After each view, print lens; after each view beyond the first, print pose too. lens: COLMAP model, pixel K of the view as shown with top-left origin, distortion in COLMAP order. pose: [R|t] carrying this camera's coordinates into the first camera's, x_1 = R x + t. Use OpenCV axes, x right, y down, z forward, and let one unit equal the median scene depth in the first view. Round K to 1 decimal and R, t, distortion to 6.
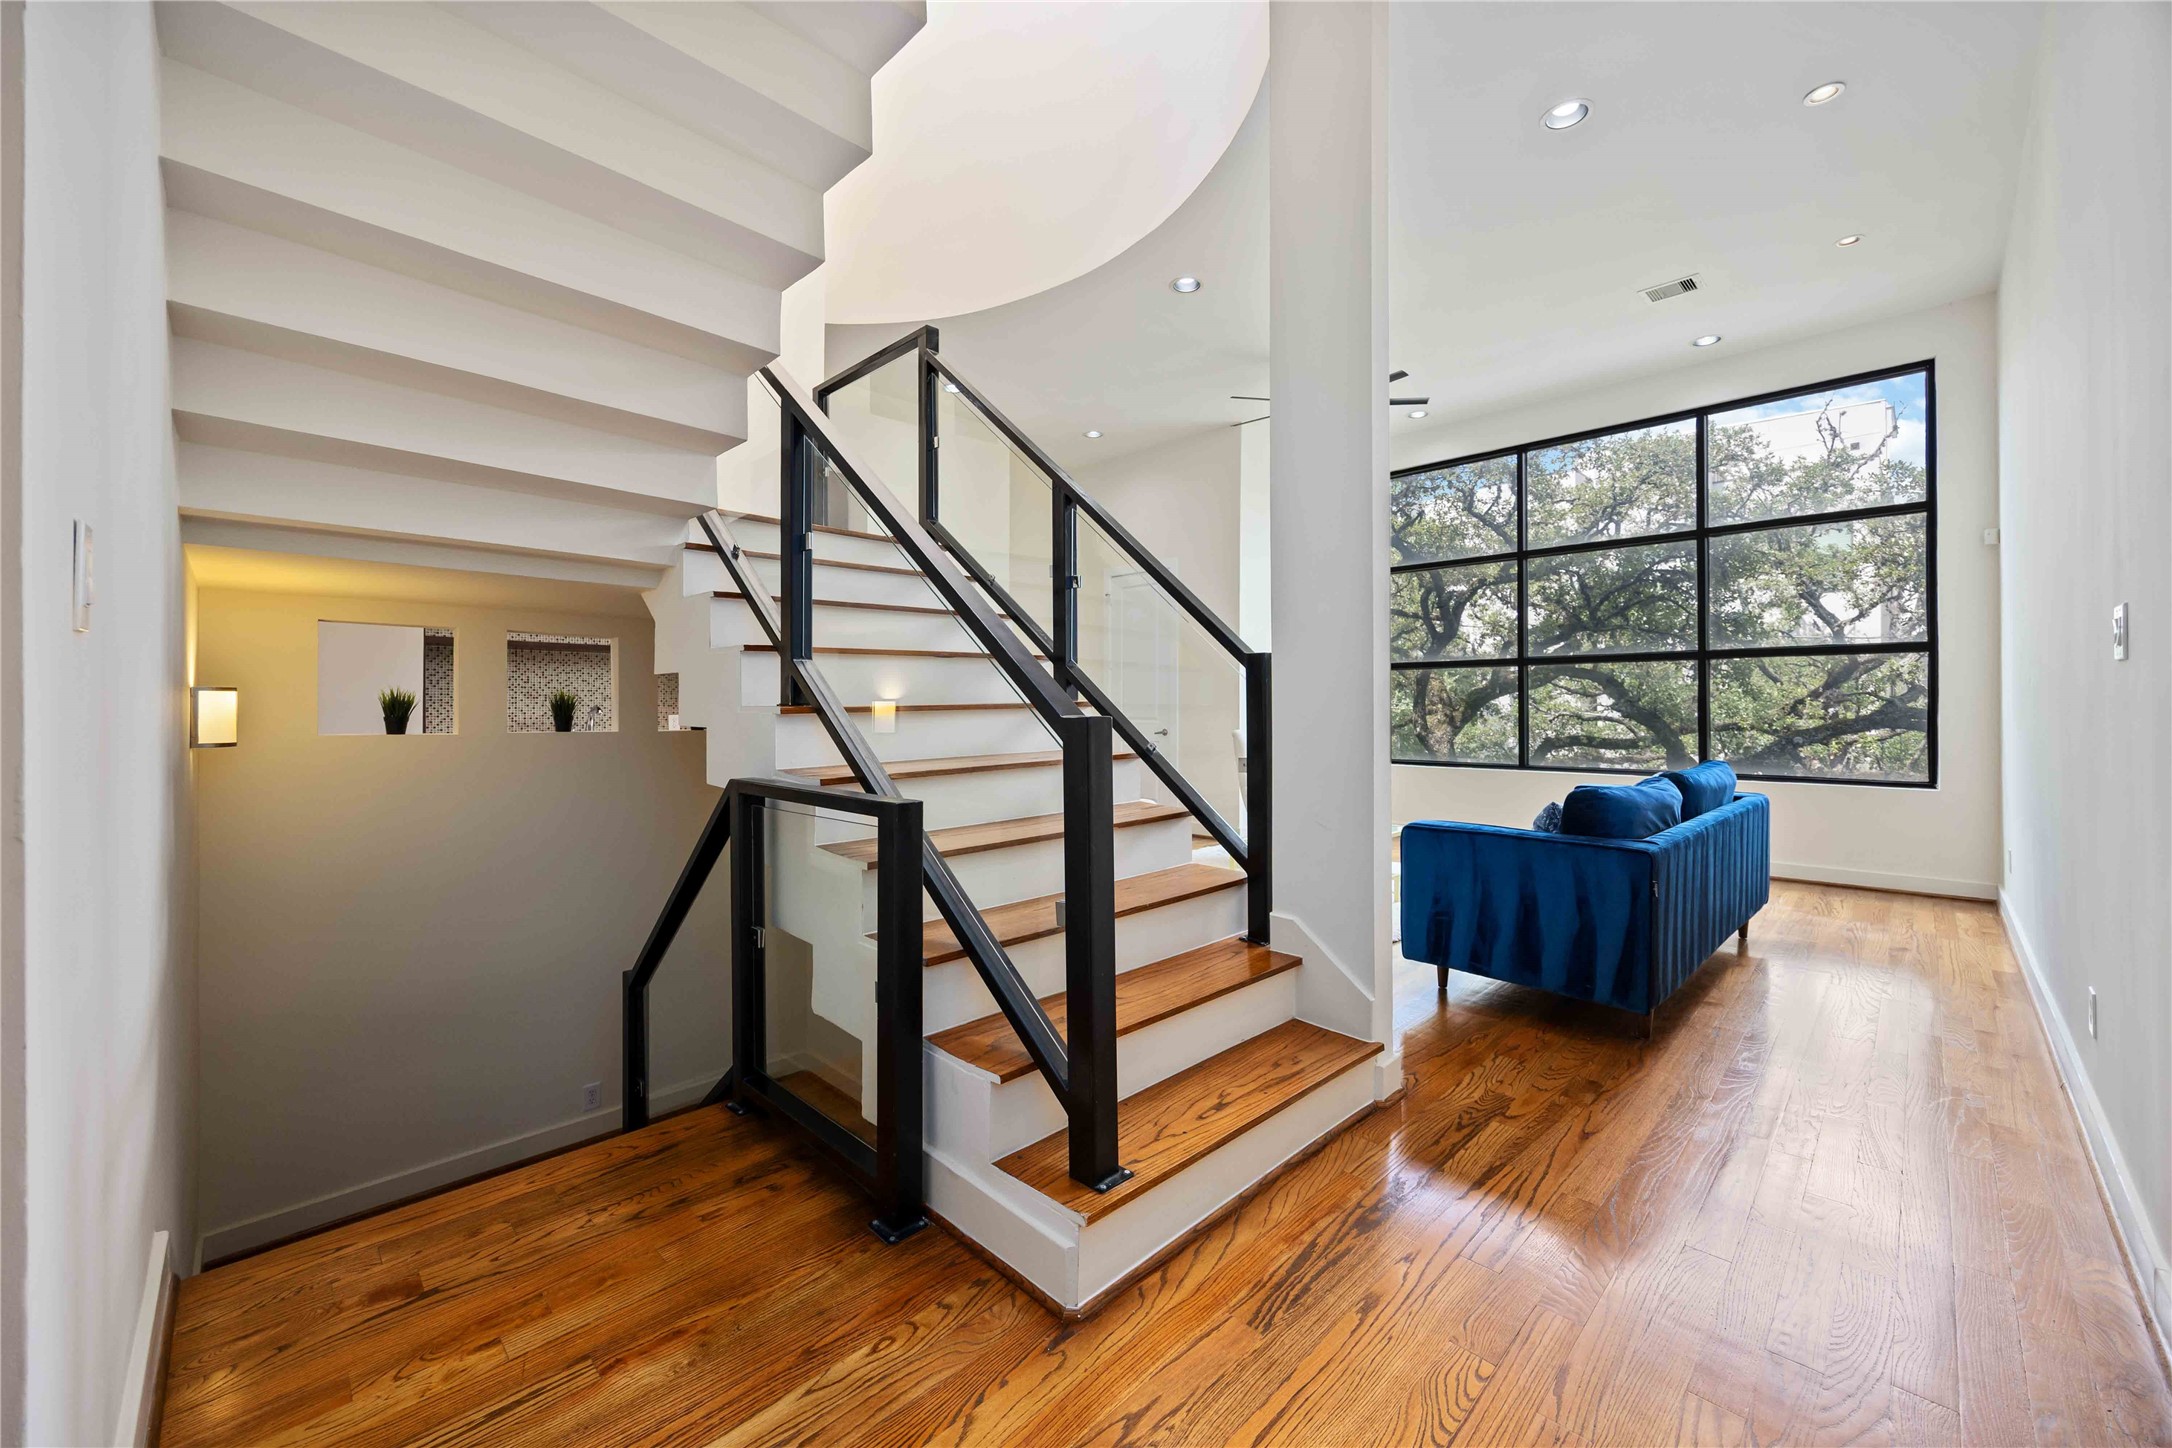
lens RADIAL K [[841.9, 0, 1076.0], [0, 841.9, 719.5], [0, 0, 1]] dist [0.003157, 0.000236]
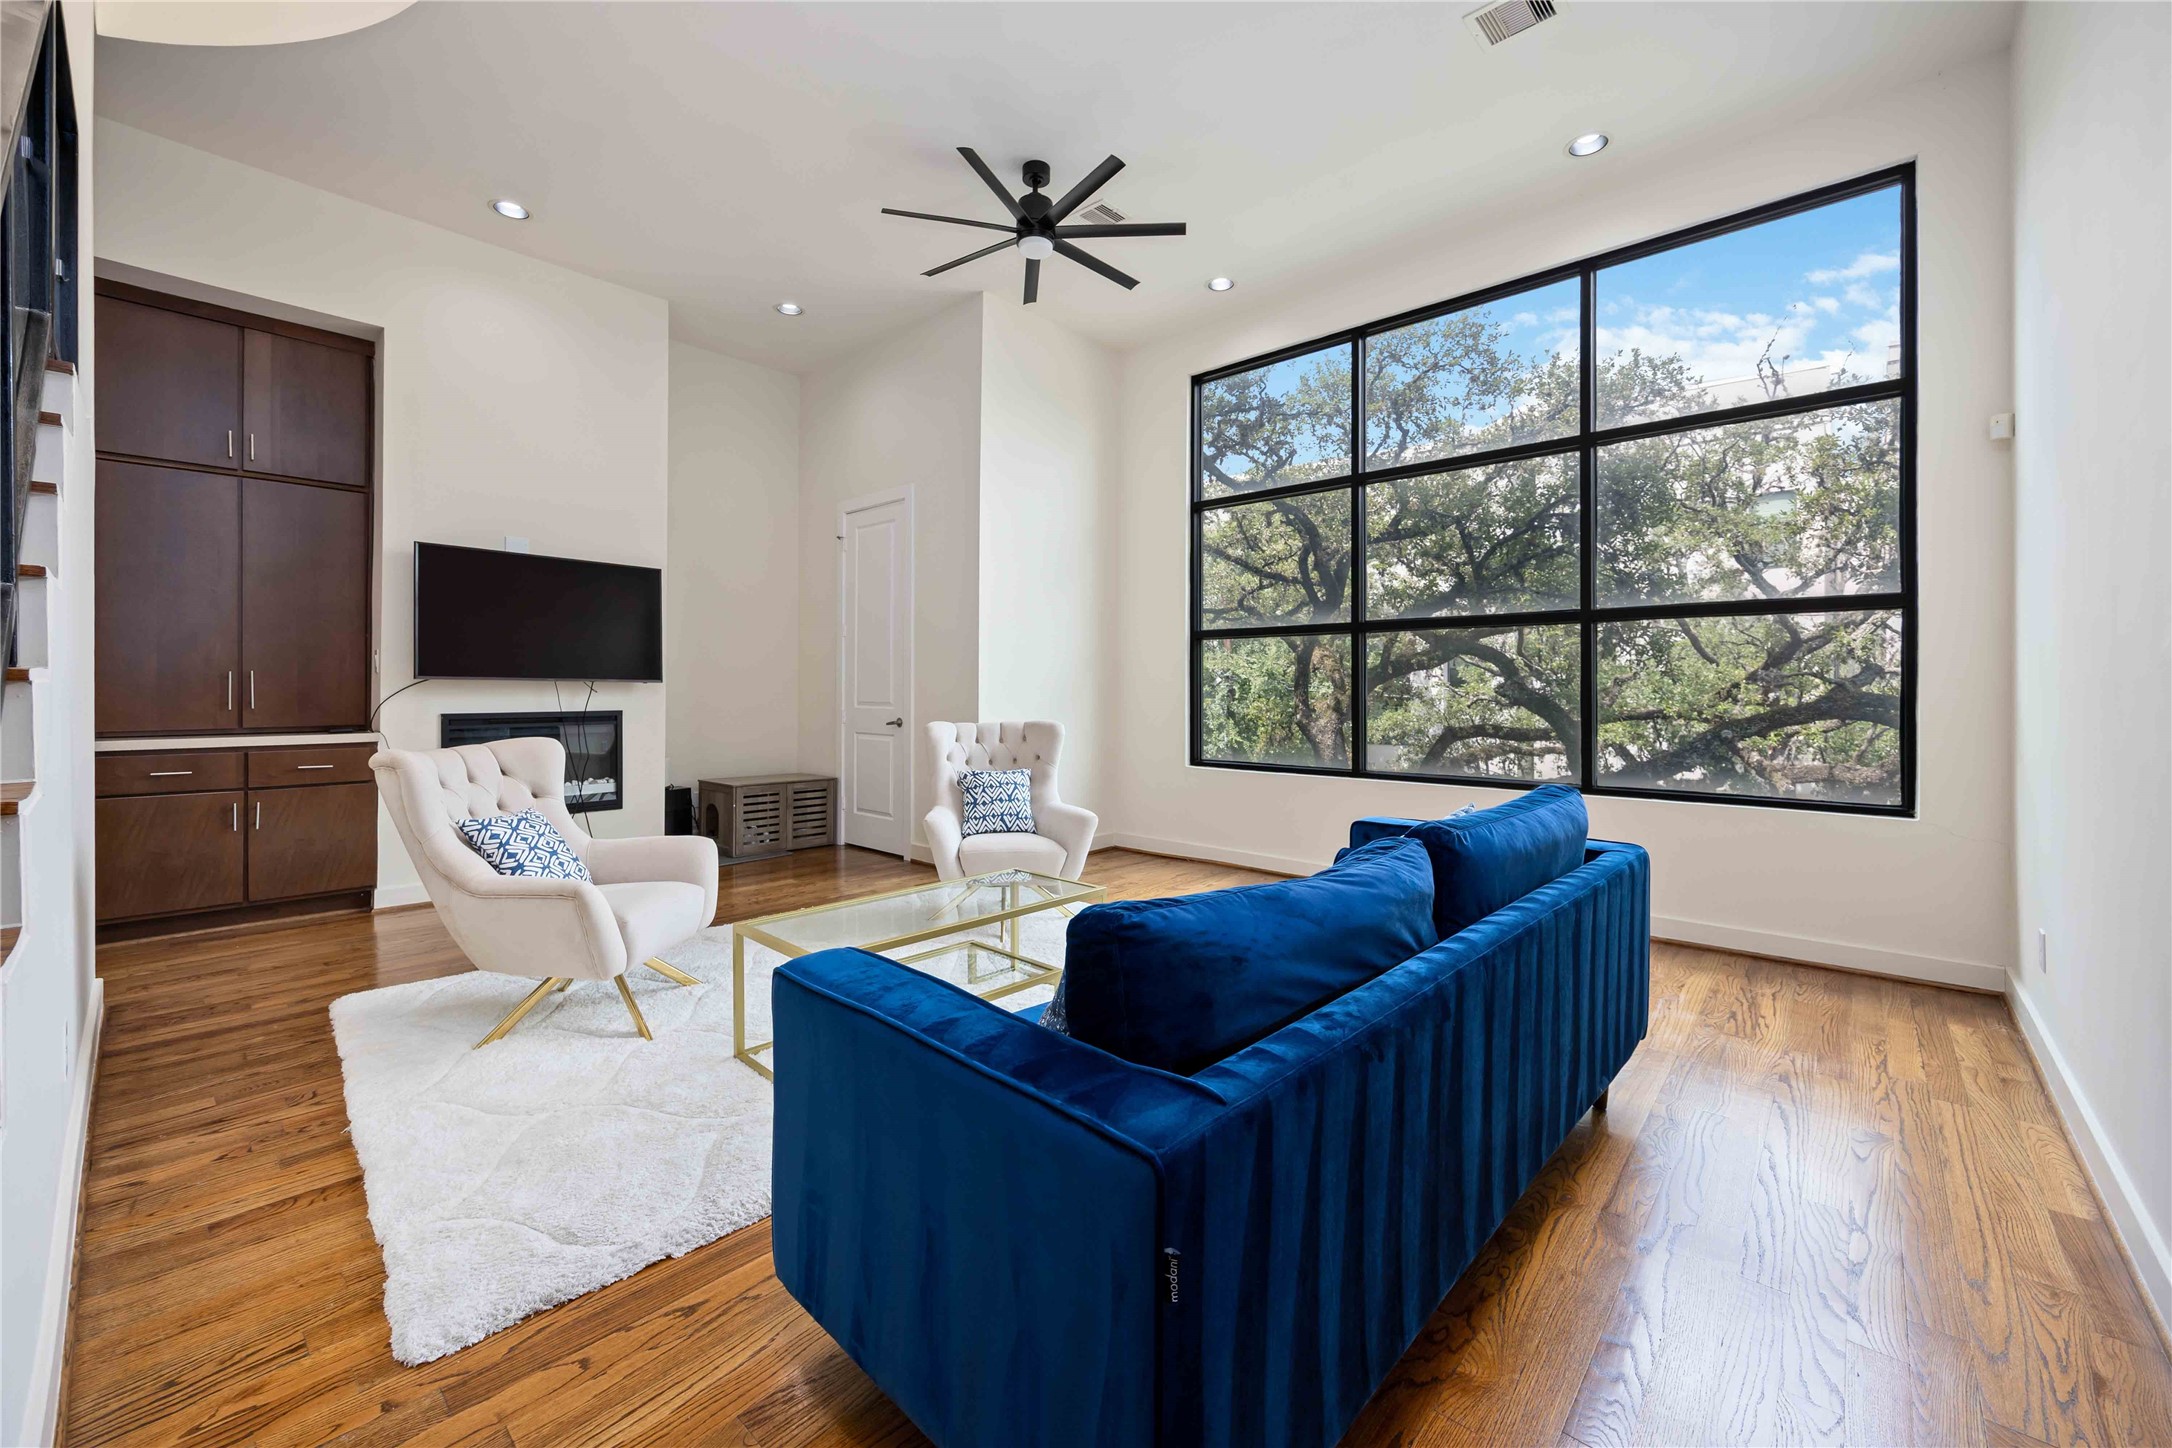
lens RADIAL K [[841.9, 0, 1096.7], [0, 841.9, 703.7], [0, 0, 1]] dist [0.003157, 0.000236]
pose [[0.998663, 0.003023, 0.051598, 0.269497], [-0.003140, 0.999993, 0.002177, -0.003819], [-0.051591, -0.002336, 0.998666, 0.290432]]
